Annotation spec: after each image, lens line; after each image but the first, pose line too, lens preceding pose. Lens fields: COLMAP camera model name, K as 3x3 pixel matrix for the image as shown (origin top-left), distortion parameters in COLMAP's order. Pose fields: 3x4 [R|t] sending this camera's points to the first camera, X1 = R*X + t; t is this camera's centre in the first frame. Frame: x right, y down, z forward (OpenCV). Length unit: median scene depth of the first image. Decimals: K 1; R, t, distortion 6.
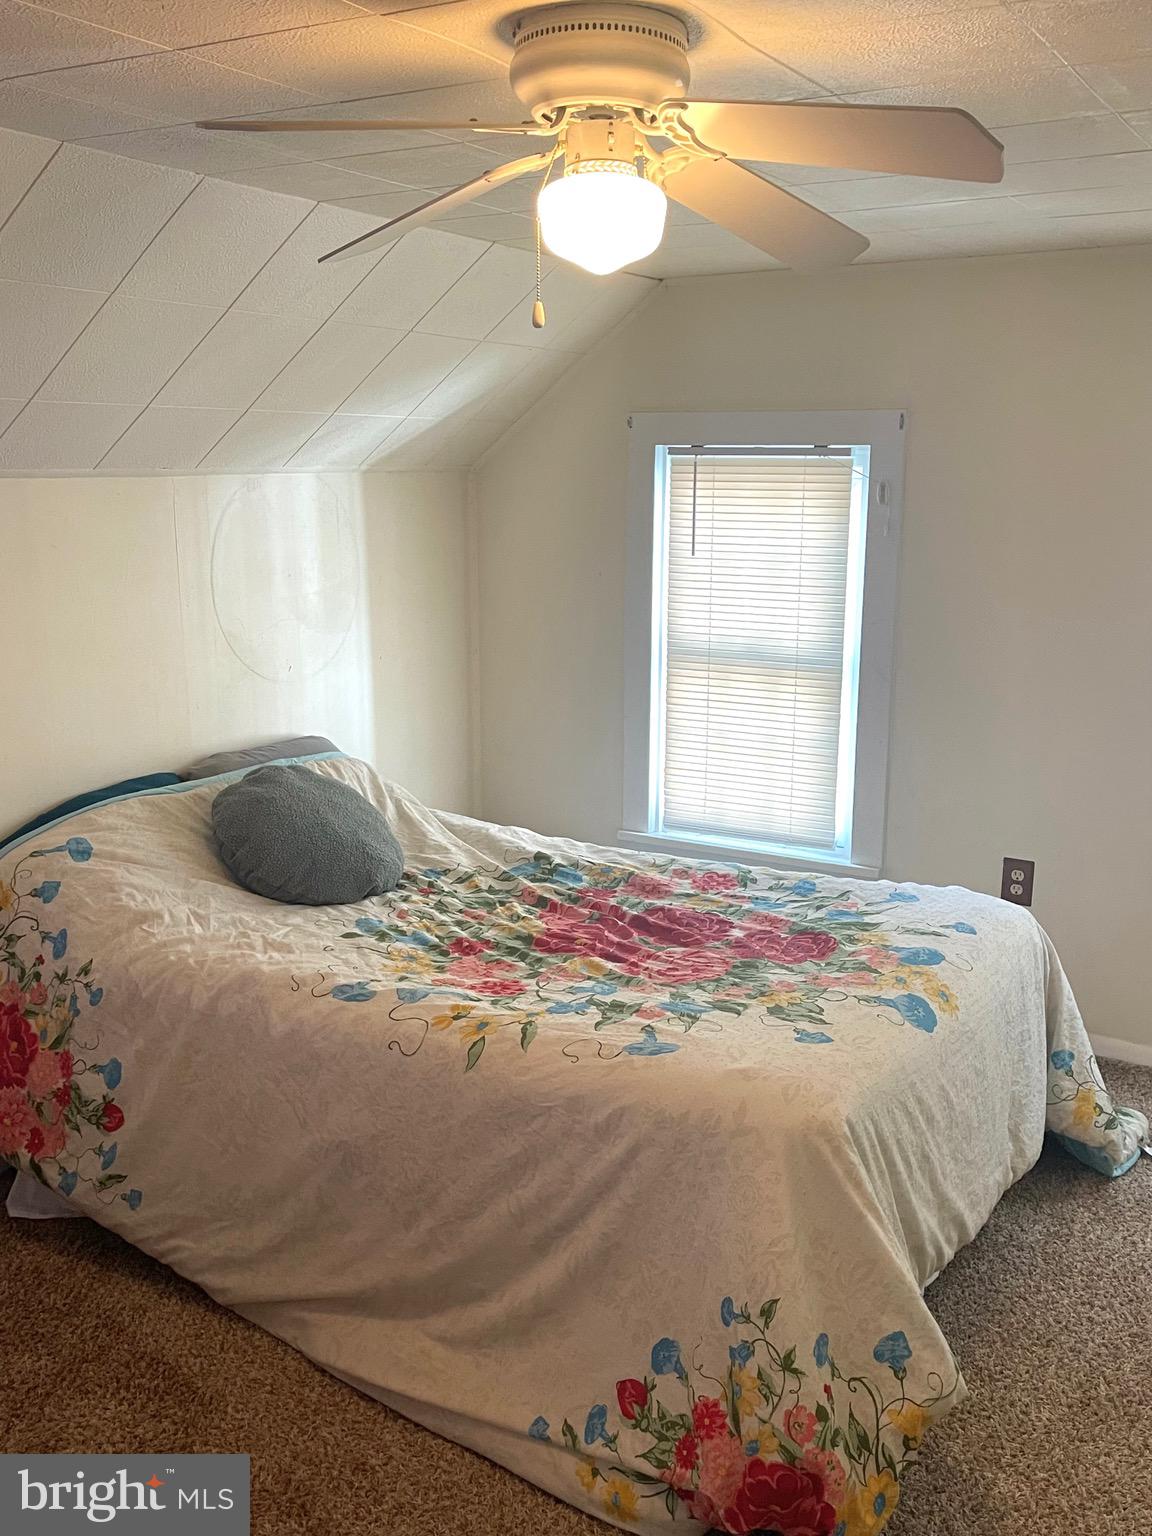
lens RADIAL K [[1460.7, 0, 579.8], [0, 1460.7, 765.8], [0, 0, 1]] dist [0.034132, 0.000000]
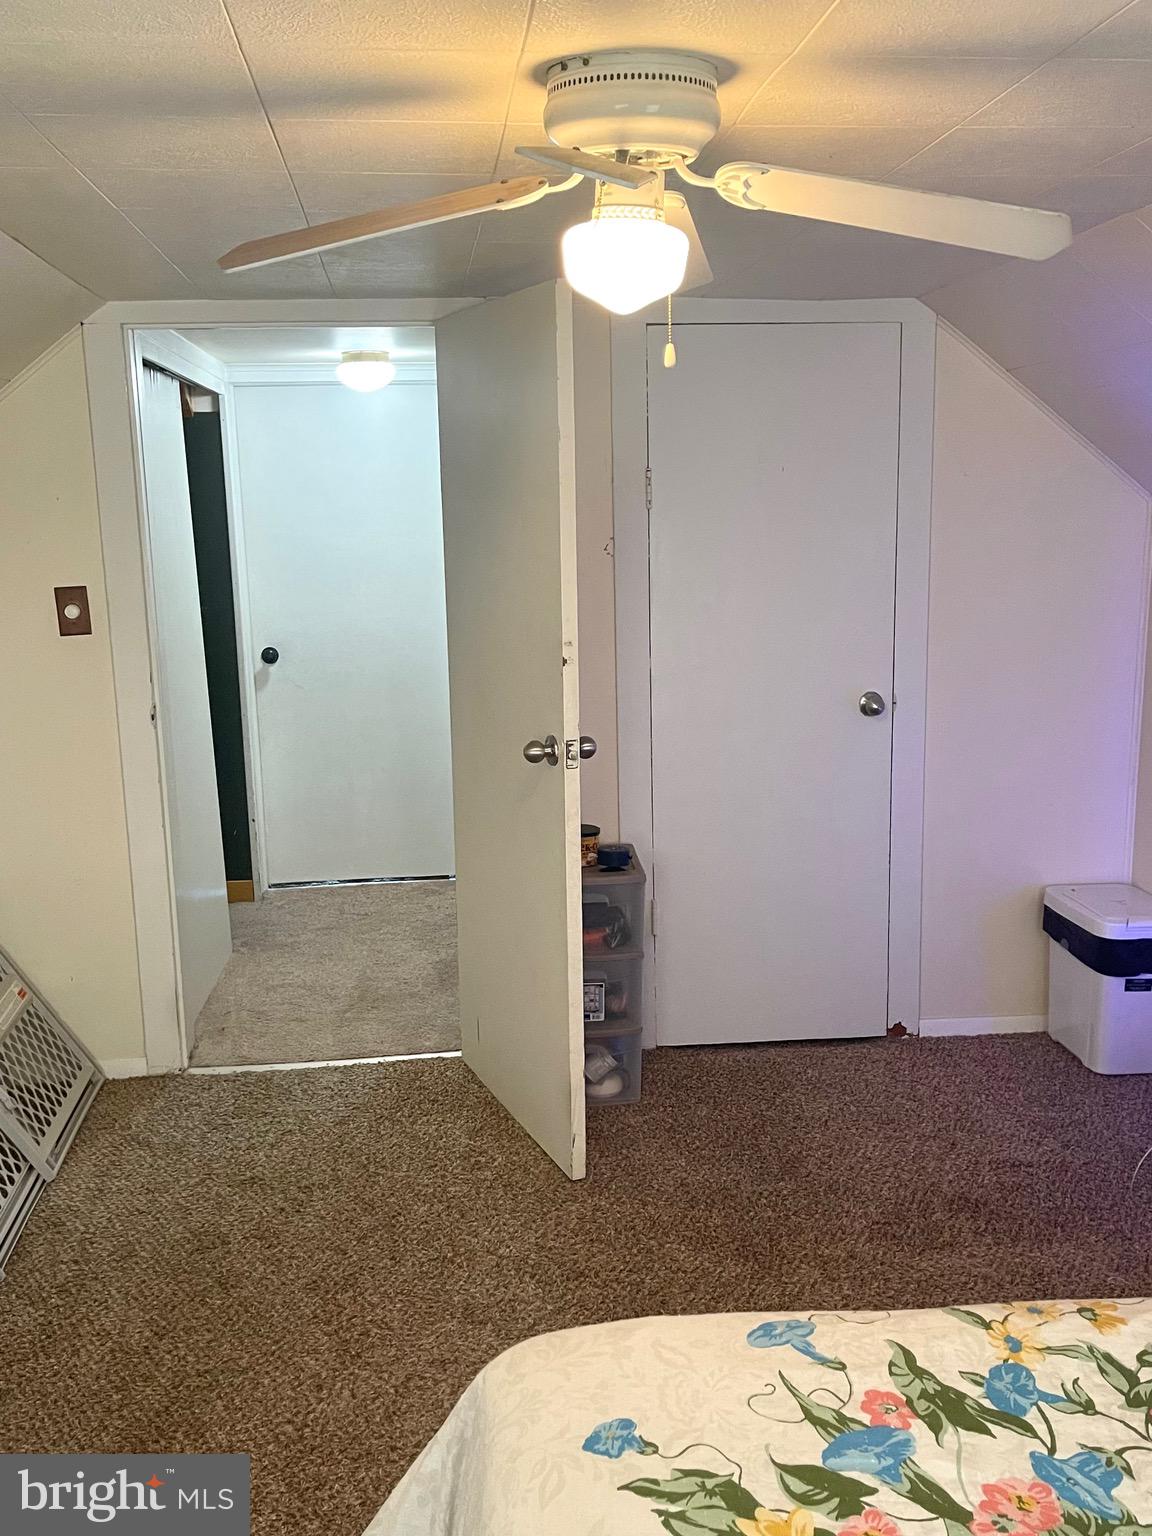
lens RADIAL K [[1460.7, 0, 580.0], [0, 1460.7, 768.1], [0, 0, 1]] dist [0.034132, 0.000000]
pose [[-0.801523, 0.123966, -0.584973, 0.465549], [-0.107005, 0.932748, 0.344282, -0.267814], [0.588312, 0.338545, -0.734355, 1.267609]]
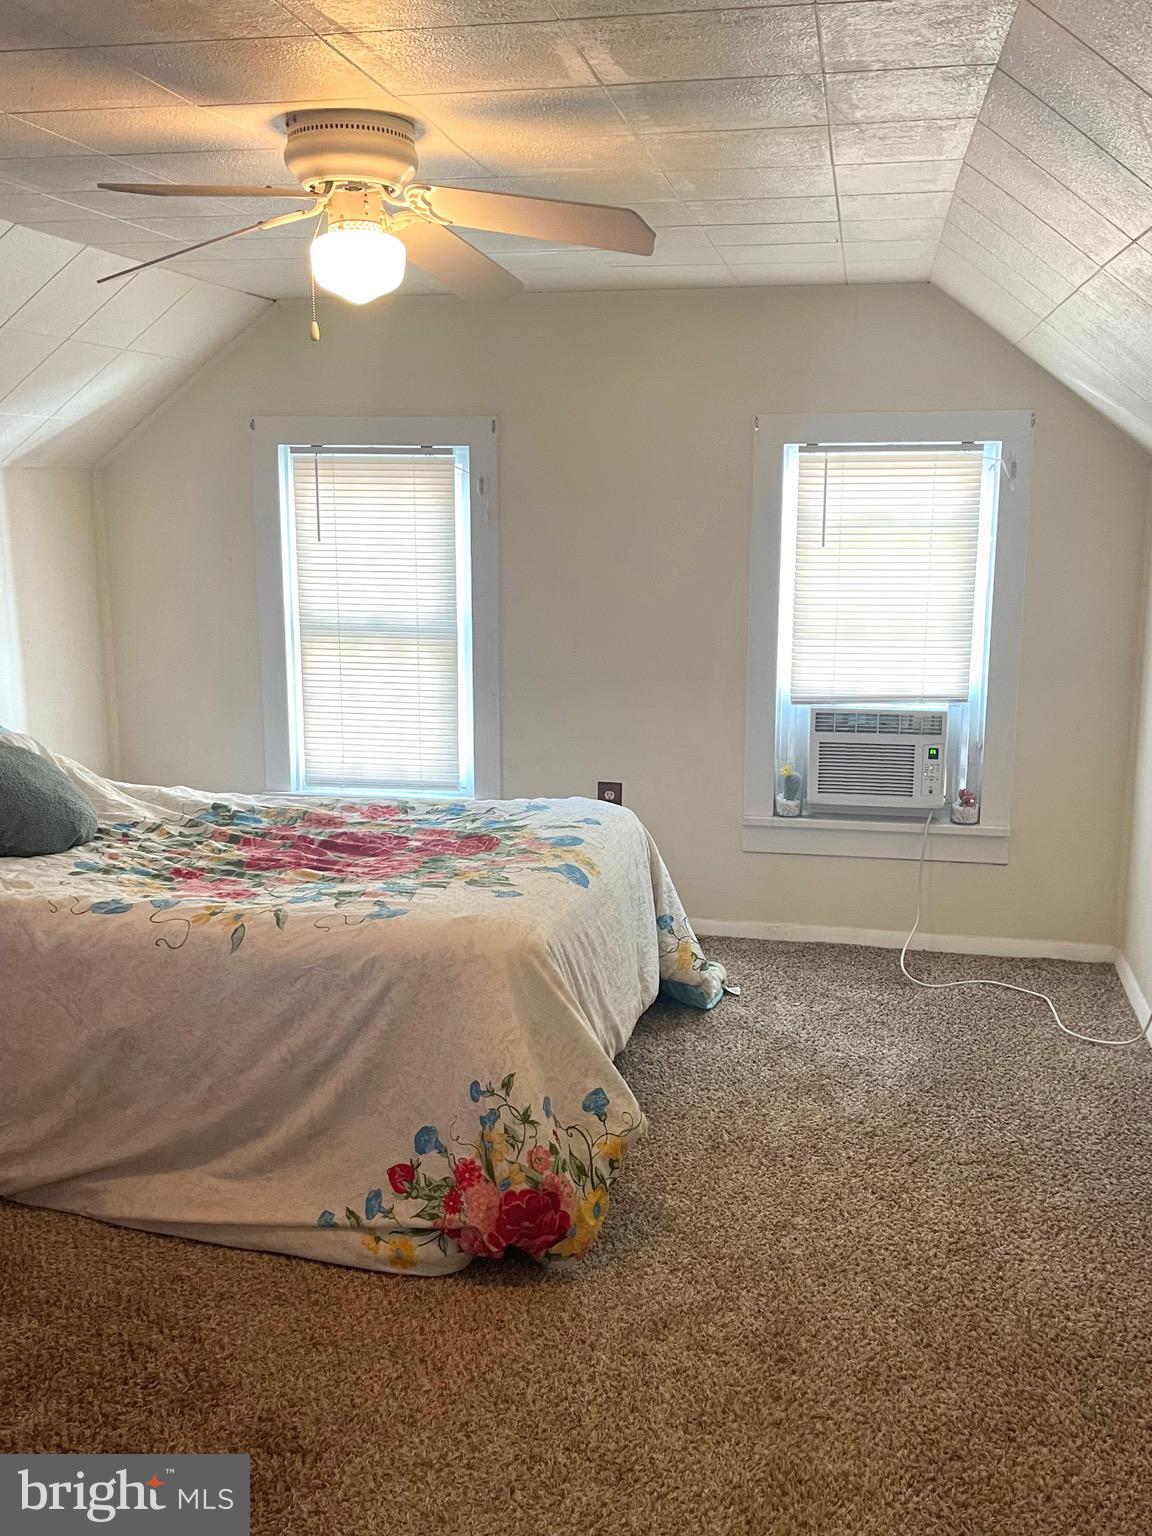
lens RADIAL K [[1460.7, 0, 586.7], [0, 1460.7, 762.7], [0, 0, 1]] dist [0.034132, 0.000000]
pose [[0.943141, -0.066585, 0.325655, -0.177015], [0.070821, 0.997488, -0.001157, 0.071520], [-0.324761, 0.024154, 0.945488, -0.232735]]
